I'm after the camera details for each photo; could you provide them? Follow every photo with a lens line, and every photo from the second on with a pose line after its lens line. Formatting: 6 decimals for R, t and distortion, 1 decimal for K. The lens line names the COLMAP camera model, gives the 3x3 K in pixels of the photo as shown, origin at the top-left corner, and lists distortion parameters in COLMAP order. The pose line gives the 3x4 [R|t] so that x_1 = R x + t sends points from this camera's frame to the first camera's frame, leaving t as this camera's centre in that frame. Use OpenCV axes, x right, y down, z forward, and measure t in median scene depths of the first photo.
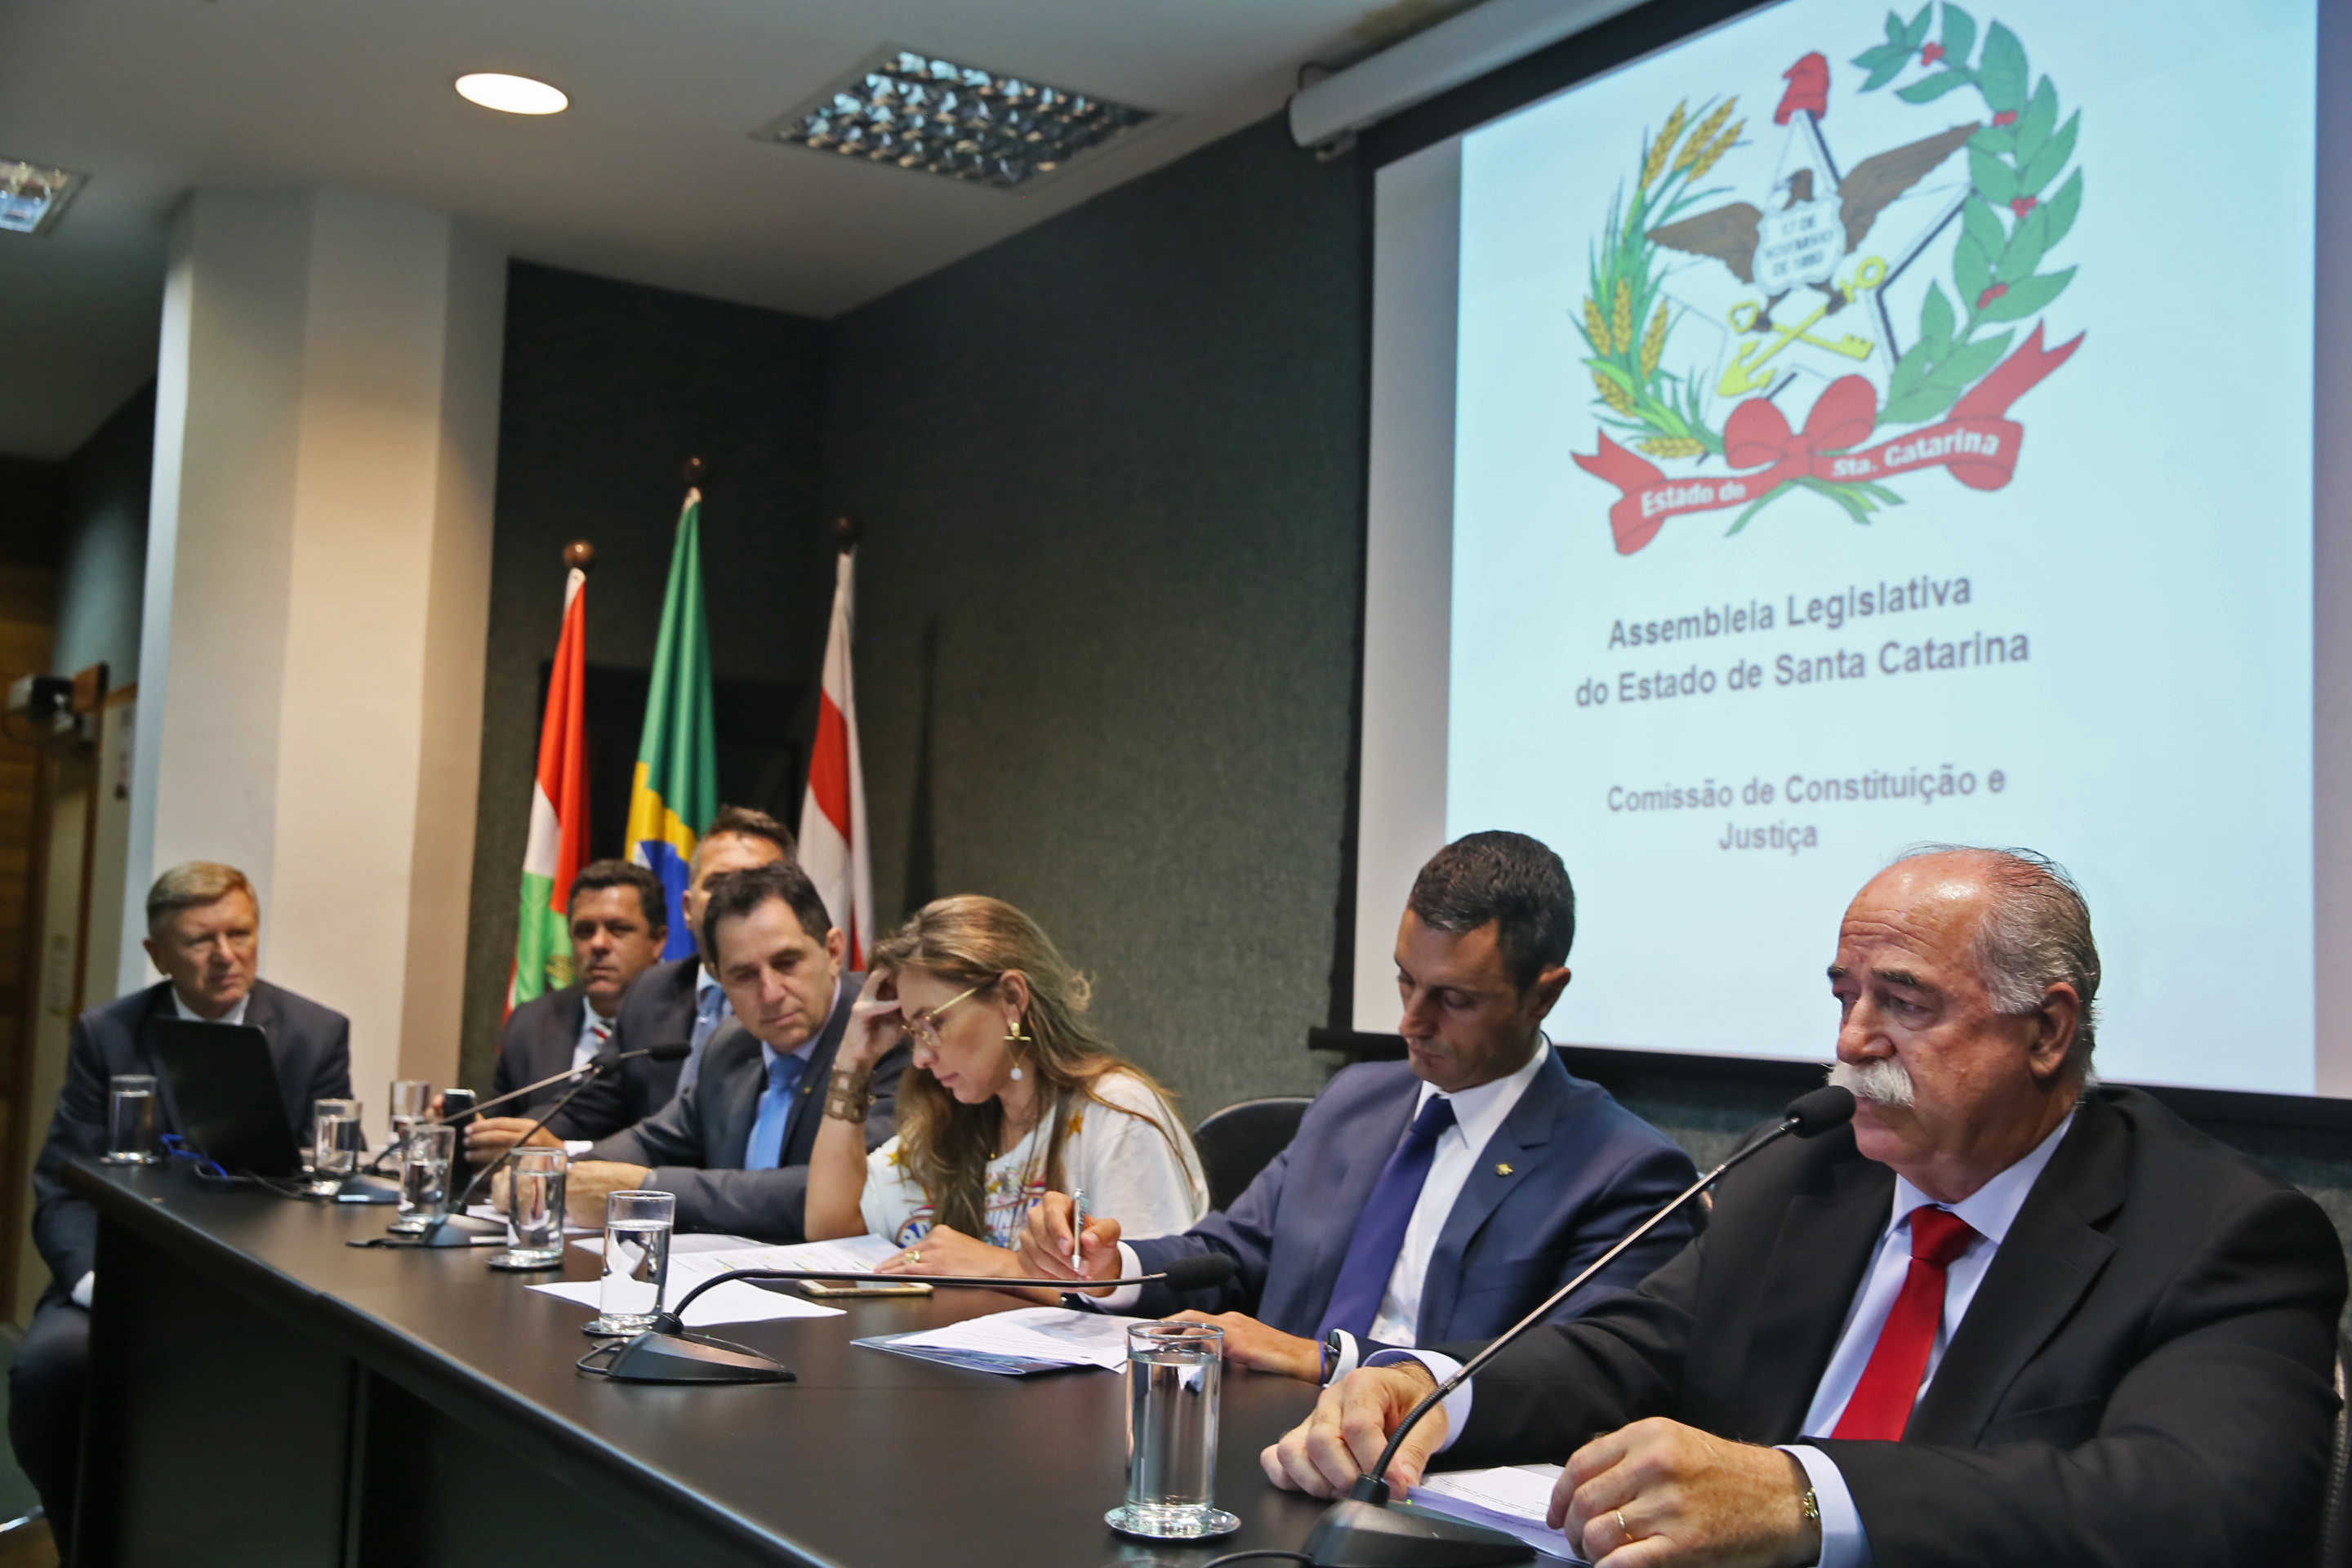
lens RADIAL K [[2400.5, 0, 1158.7], [0, 2400.5, 791.5], [0, 0, 1]] dist [0.021084, 0.000000]
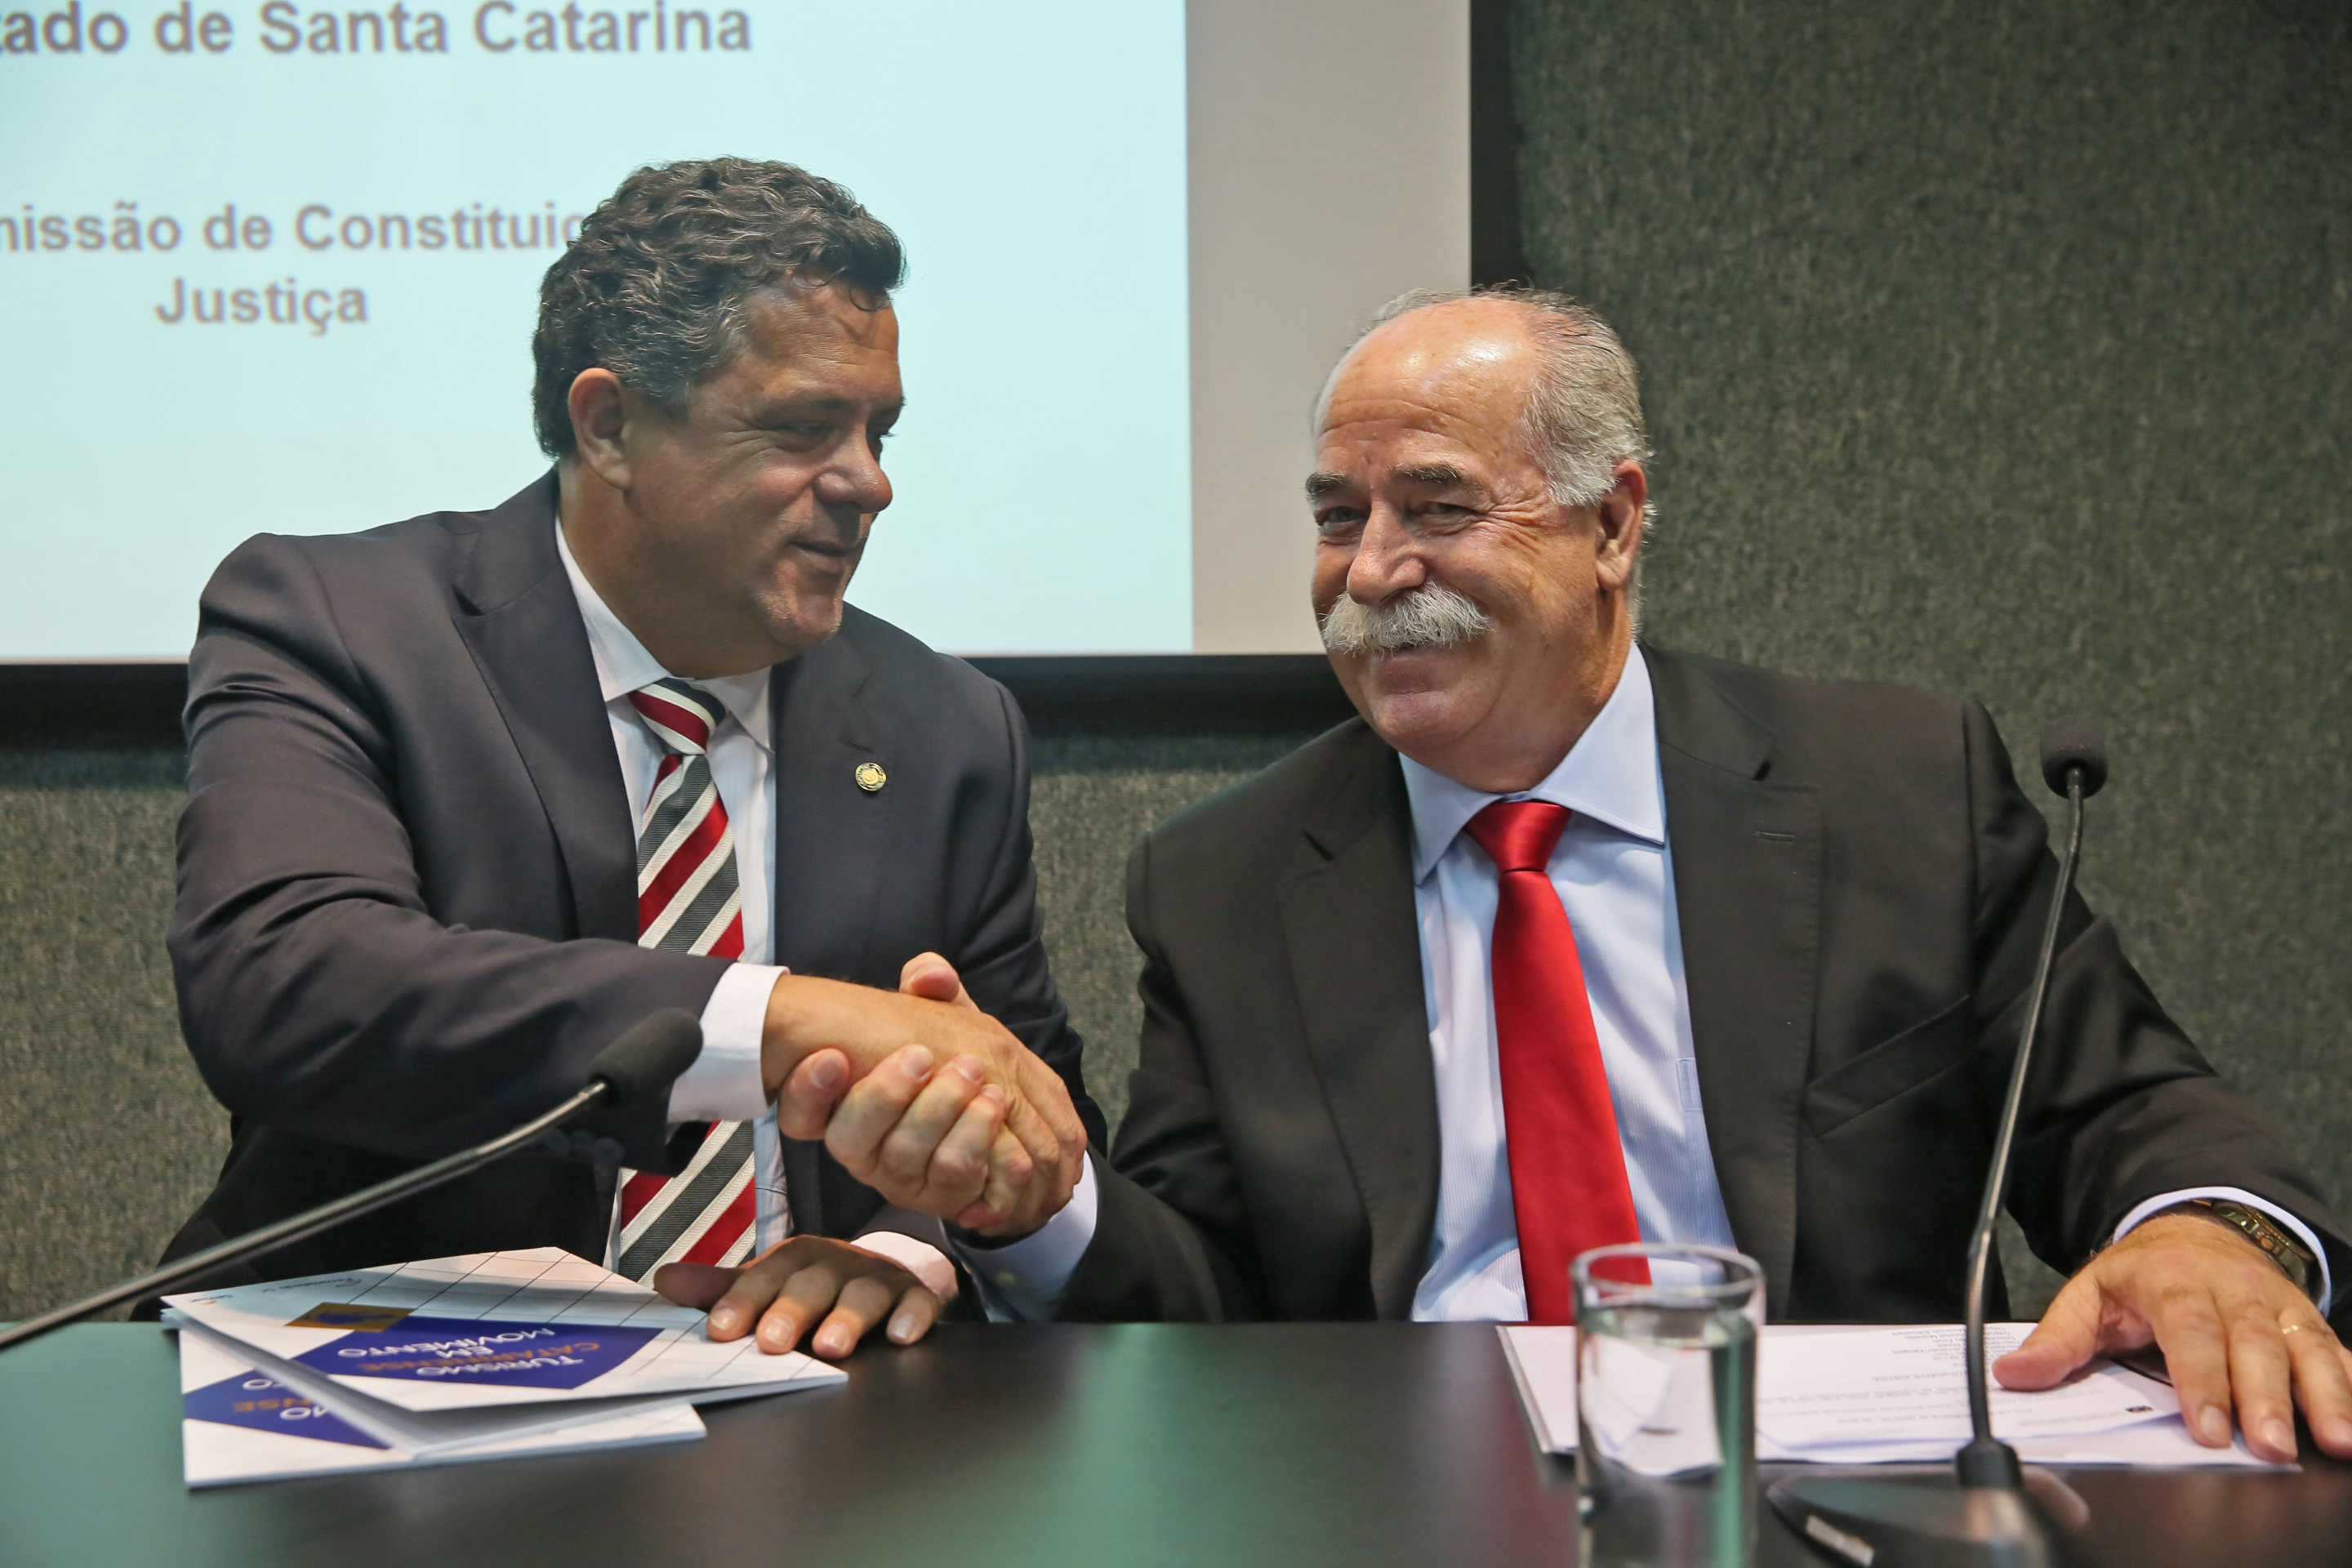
lens RADIAL K [[3094.8, 0, 1199.3], [0, 3094.8, 781.5], [0, 0, 1]] dist [0.095028, 0.000000]
pose [[0.570342, -0.104005, 0.814797, -0.267310], [-0.029920, 0.988663, 0.147142, 0.014299], [-0.820863, -0.108299, 0.560764, 0.328595]]
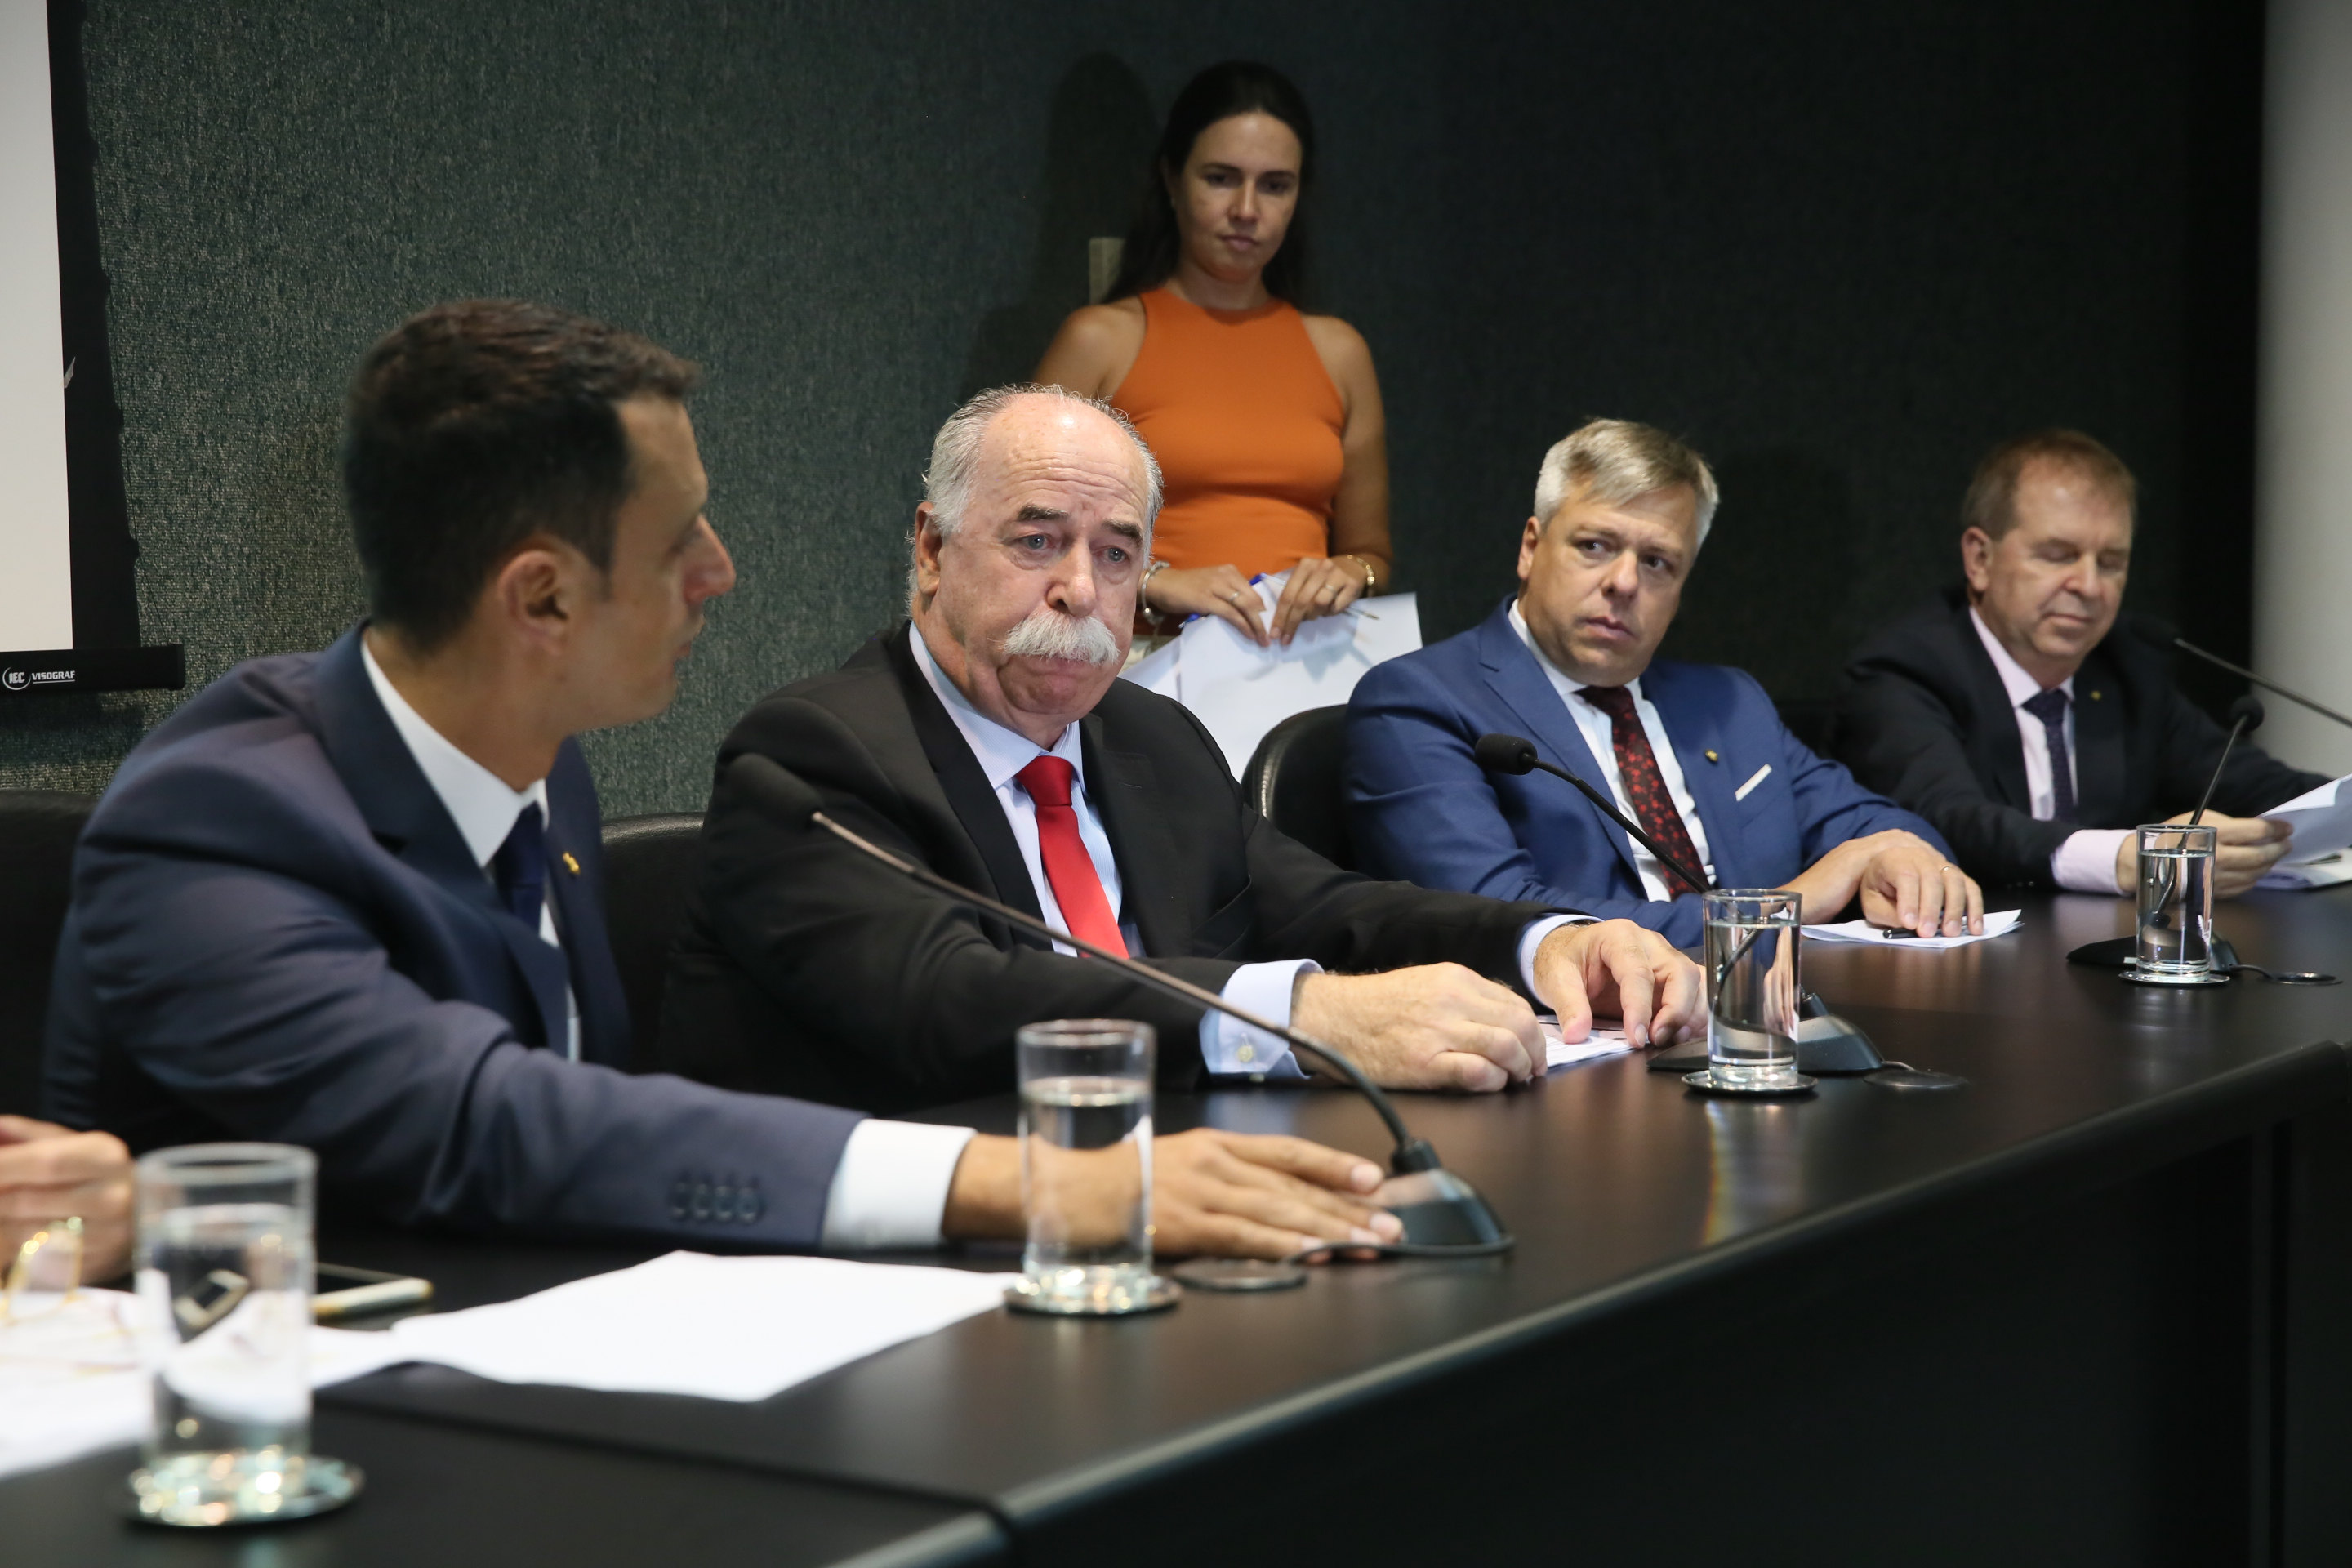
lens RADIAL K [[3945.0, 0, 1138.0], [0, 3945.0, 803.0], [0, 0, 1]] dist [0.181045, 0.000000]
pose [[-0.399146, -0.088467, 0.912609, -0.631059], [-0.066523, 0.995505, 0.067408, 0.046582], [-0.914471, -0.033804, -0.403238, 0.871502]]
